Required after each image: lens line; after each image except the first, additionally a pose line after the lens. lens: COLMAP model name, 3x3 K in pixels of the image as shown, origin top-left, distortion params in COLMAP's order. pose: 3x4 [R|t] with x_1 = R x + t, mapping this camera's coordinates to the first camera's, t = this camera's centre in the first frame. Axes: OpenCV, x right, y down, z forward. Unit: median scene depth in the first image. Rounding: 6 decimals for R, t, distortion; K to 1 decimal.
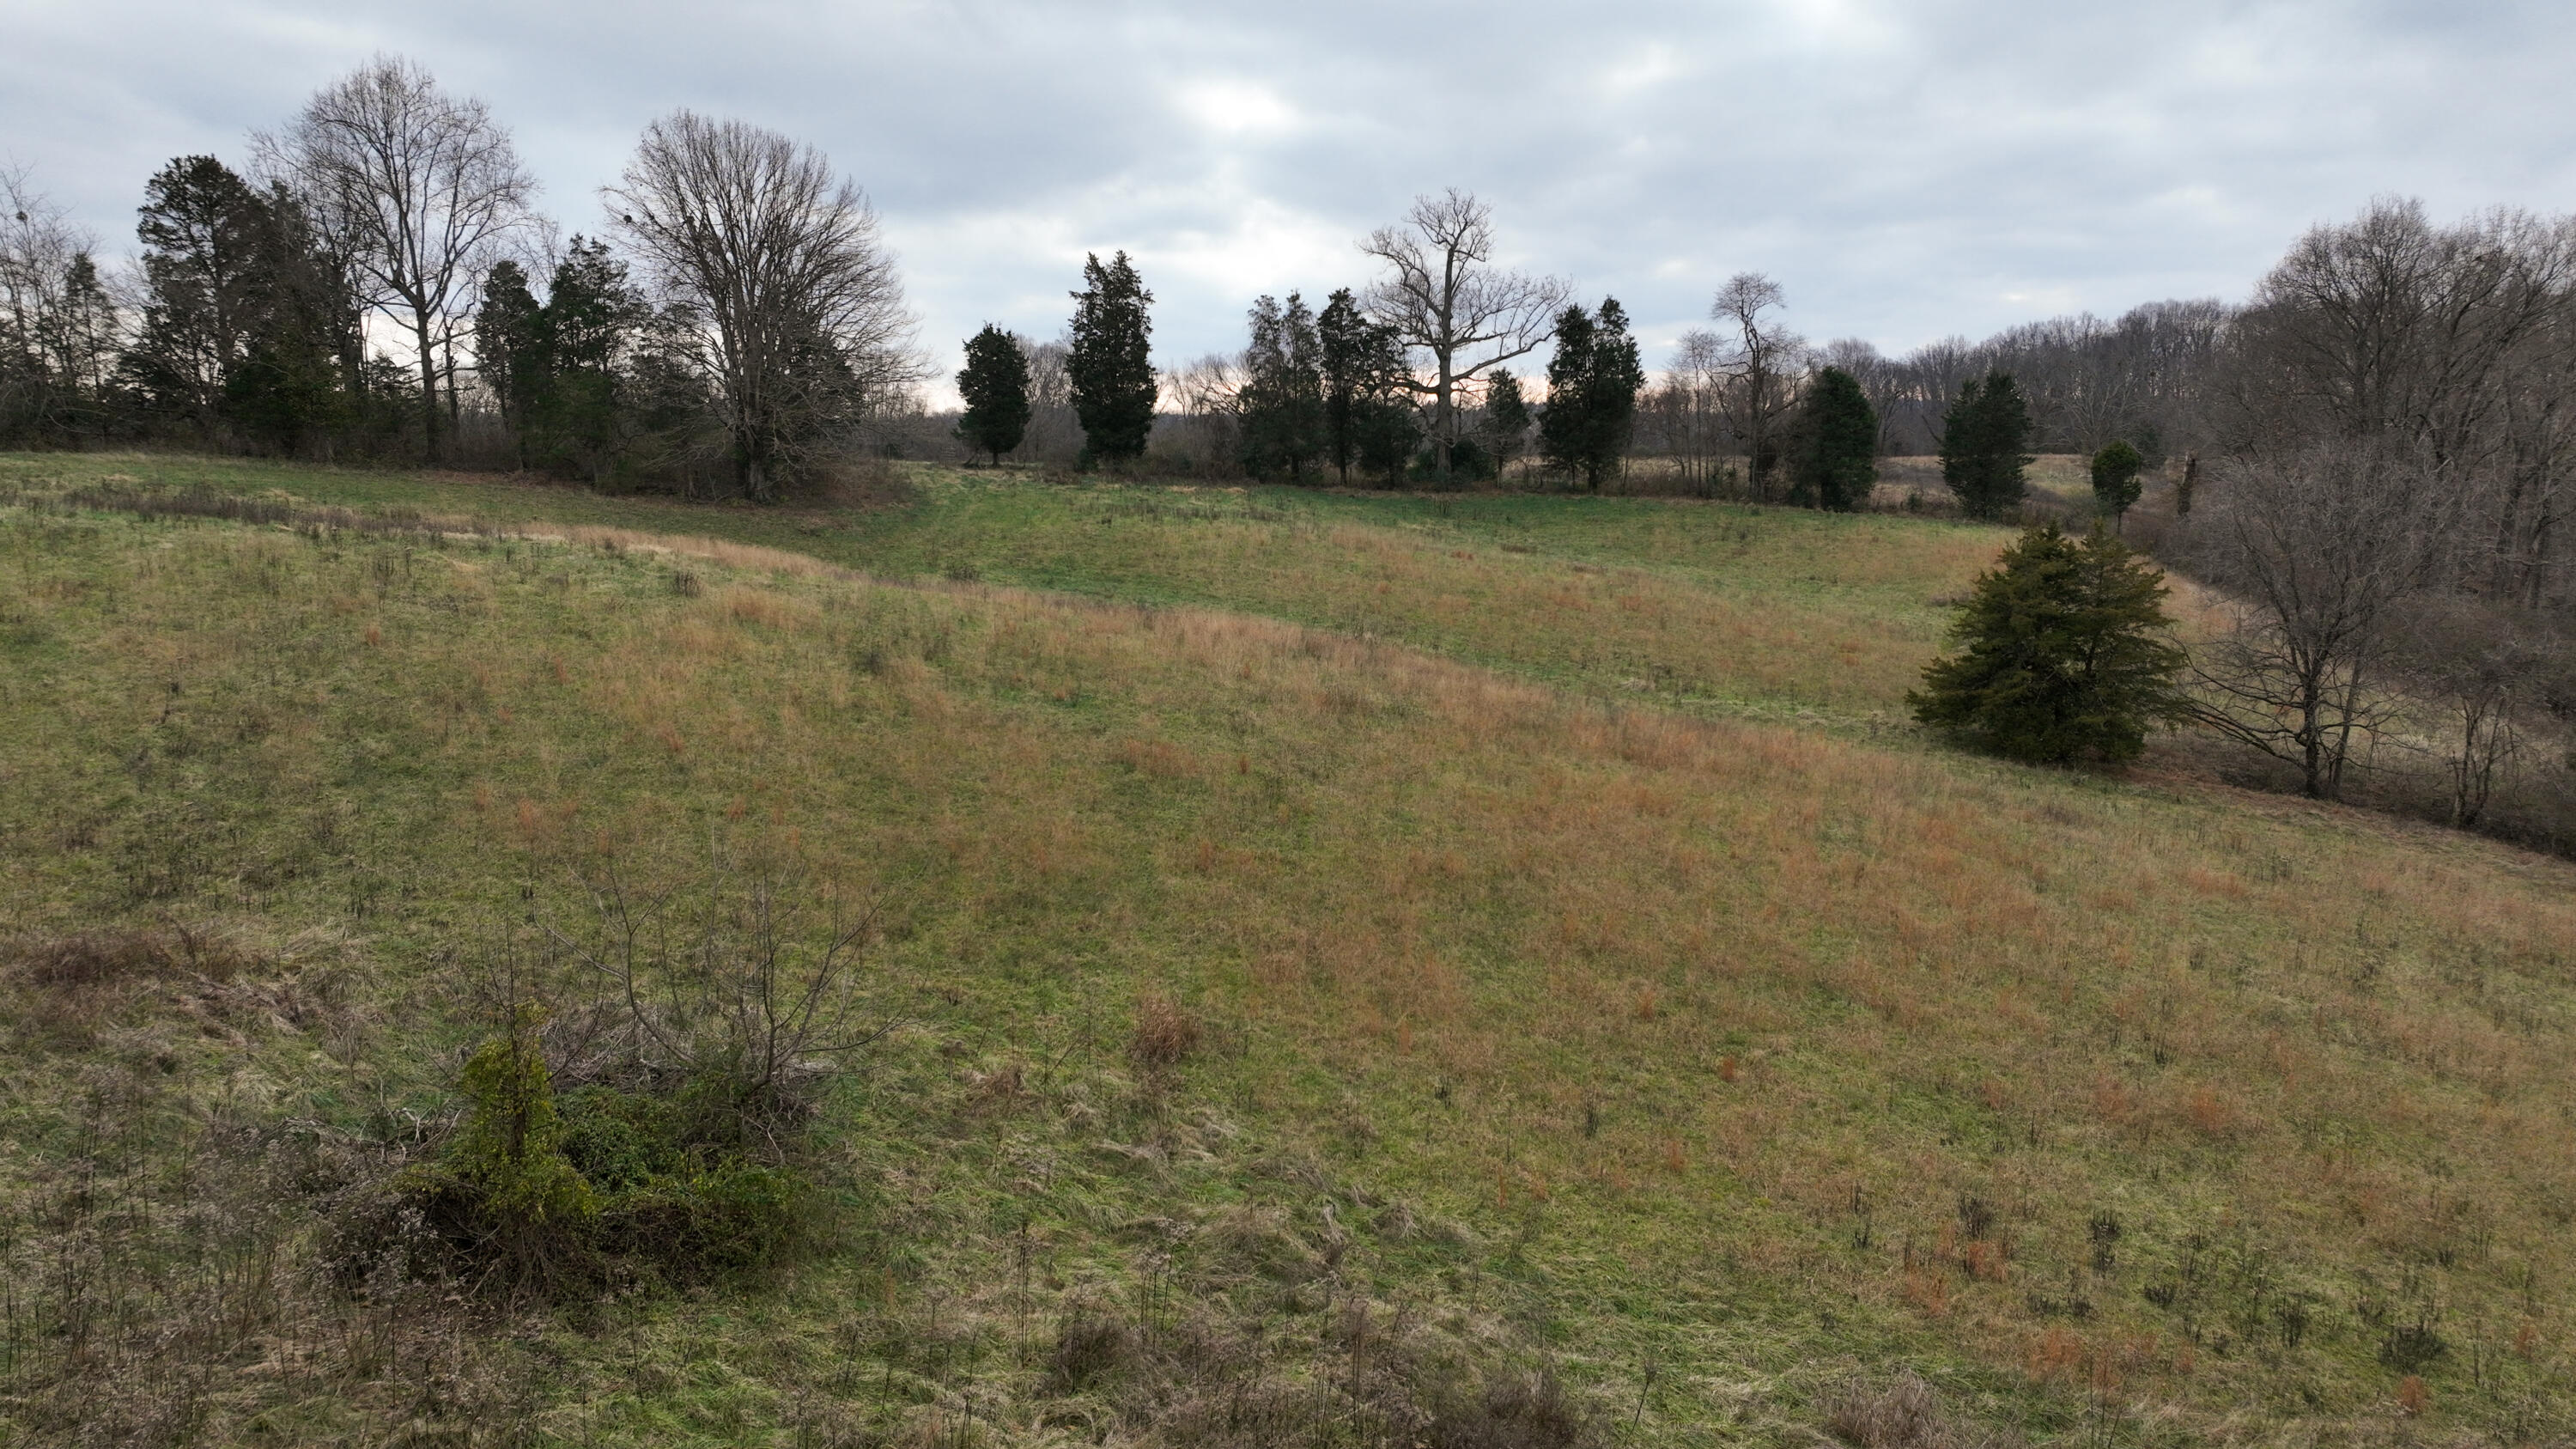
lens RADIAL K [[1803.1, 0, 1298.1], [0, 1803.1, 720.7], [0, 0, 1]] dist [0.002122, 0.011445]
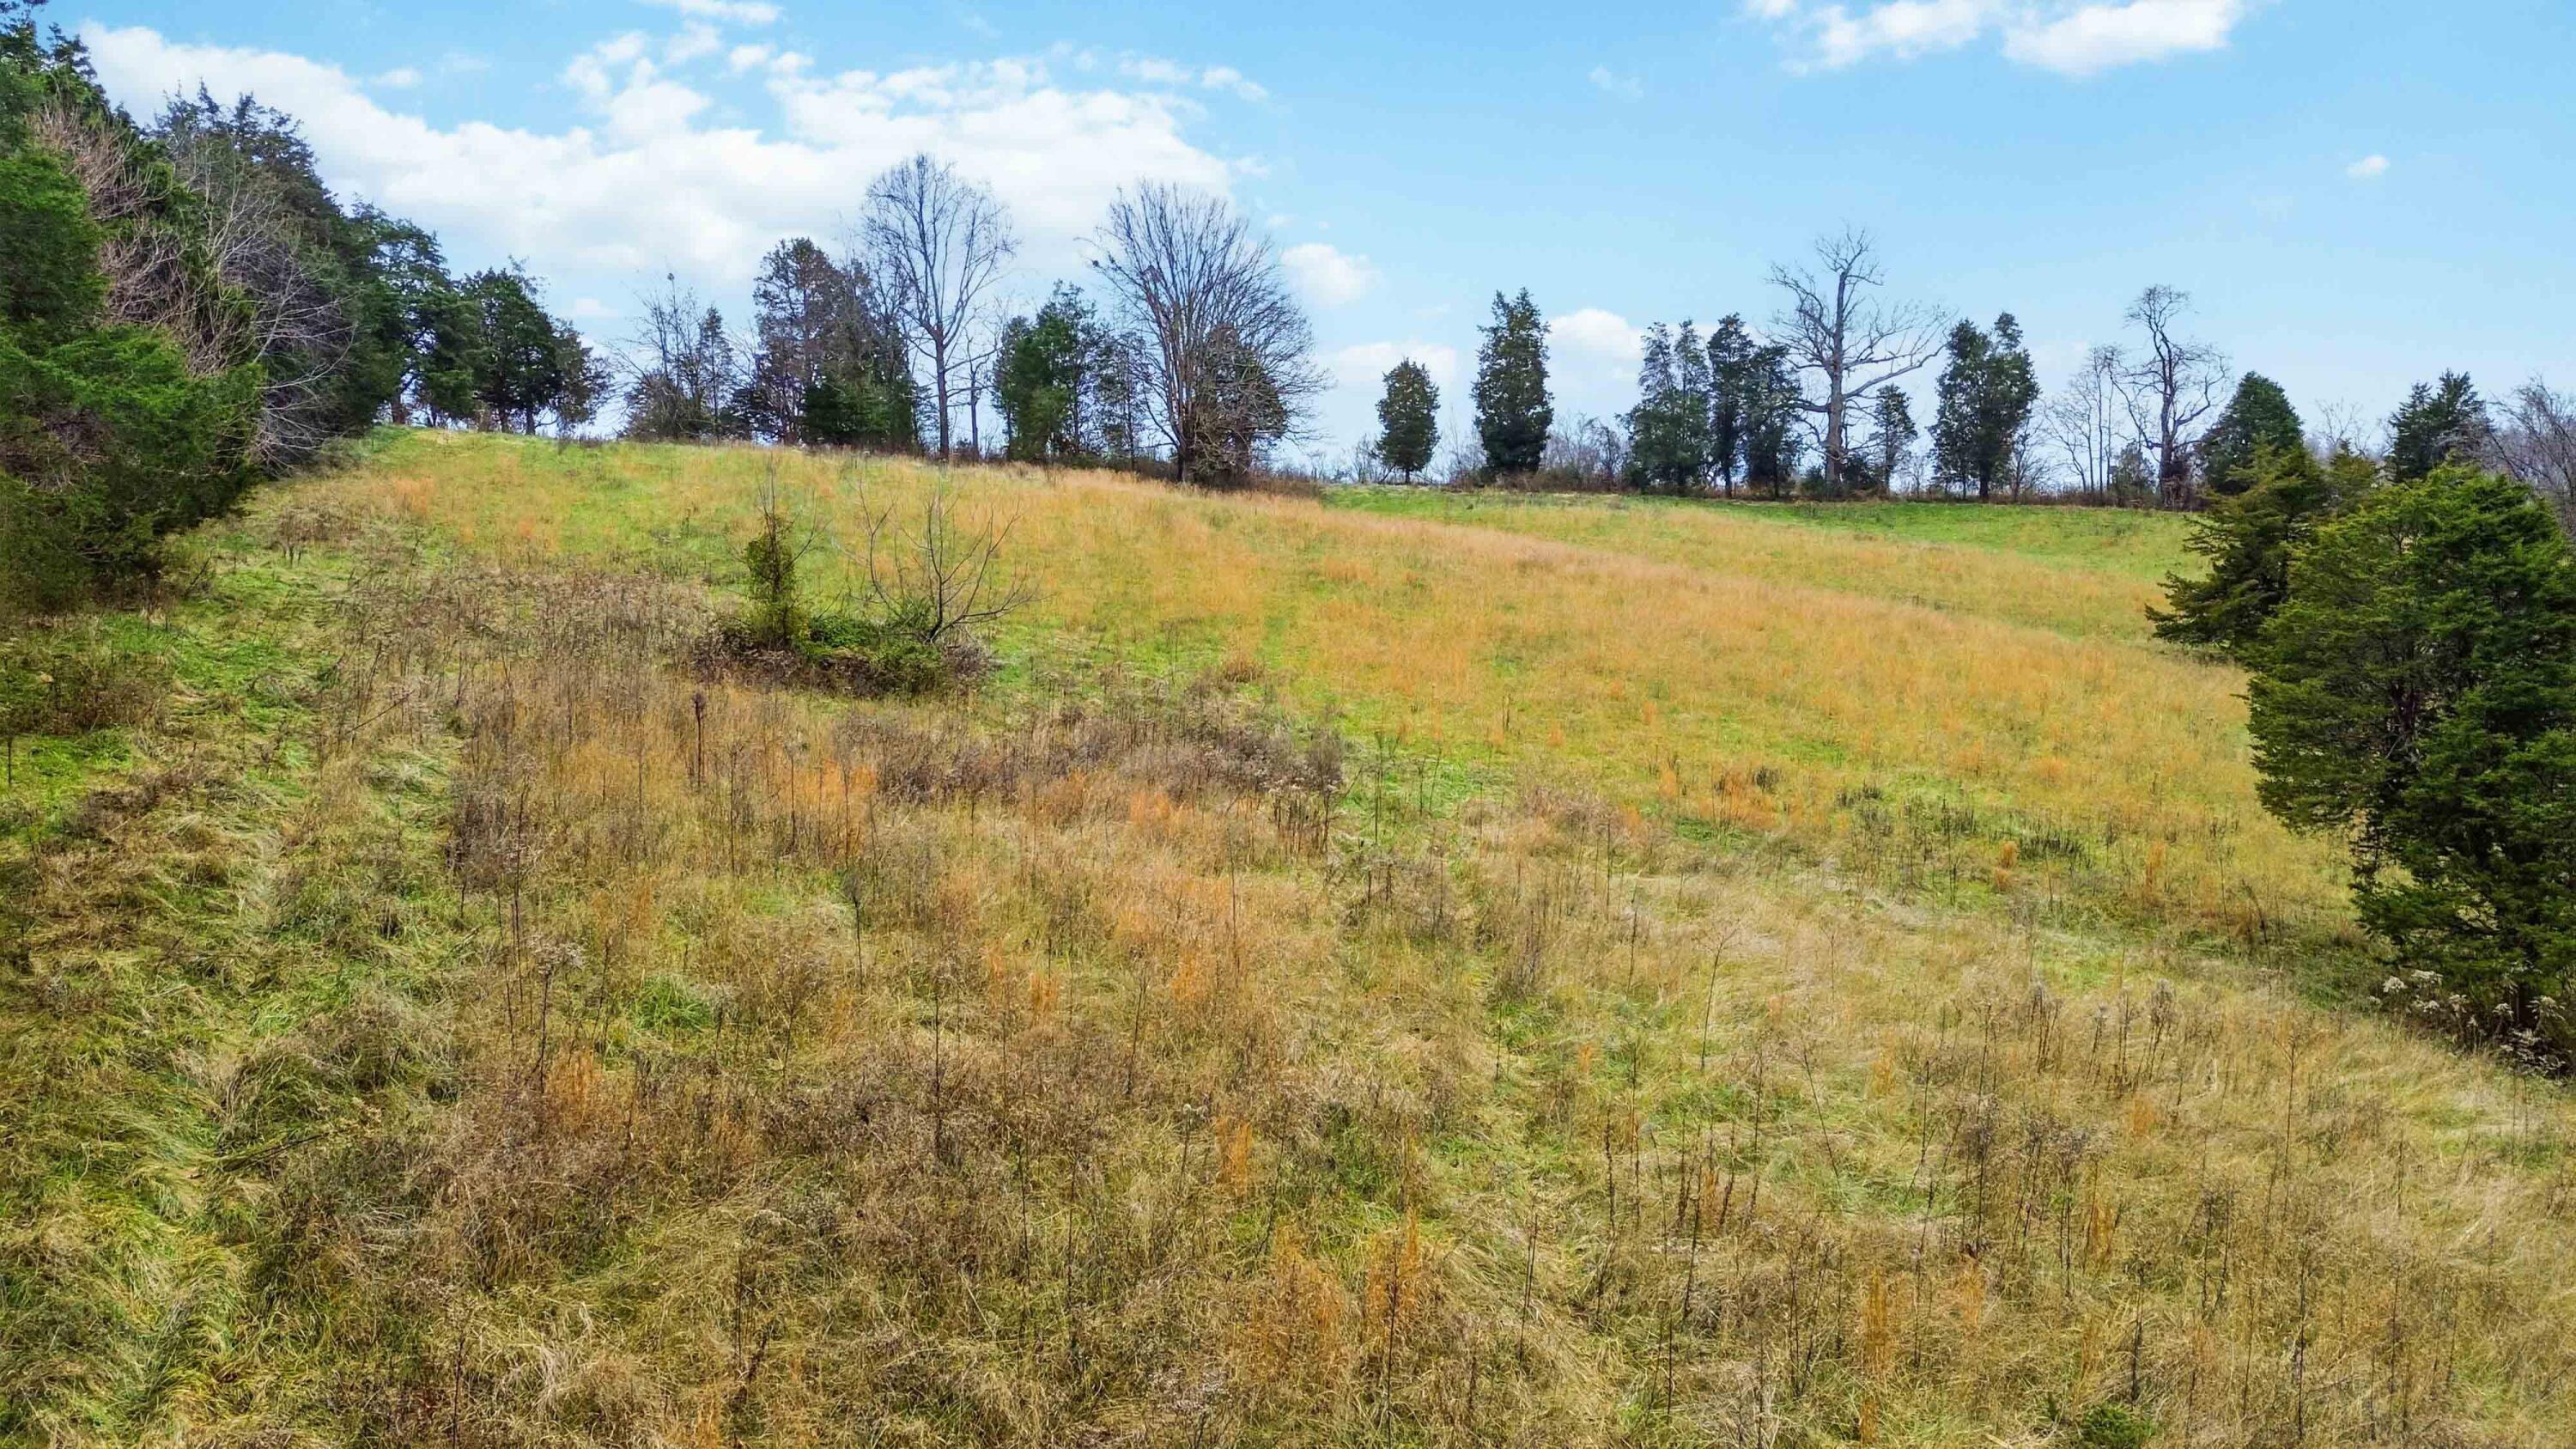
lens RADIAL K [[1817.3, 0, 1286.5], [0, 1817.3, 736.5], [0, 0, 1]] dist [0.057235, -0.033056]
pose [[0.953770, 0.028518, -0.299181, 0.139386], [-0.046035, 0.997603, -0.051664, 0.105395], [0.296991, 0.063049, 0.952797, -0.129640]]
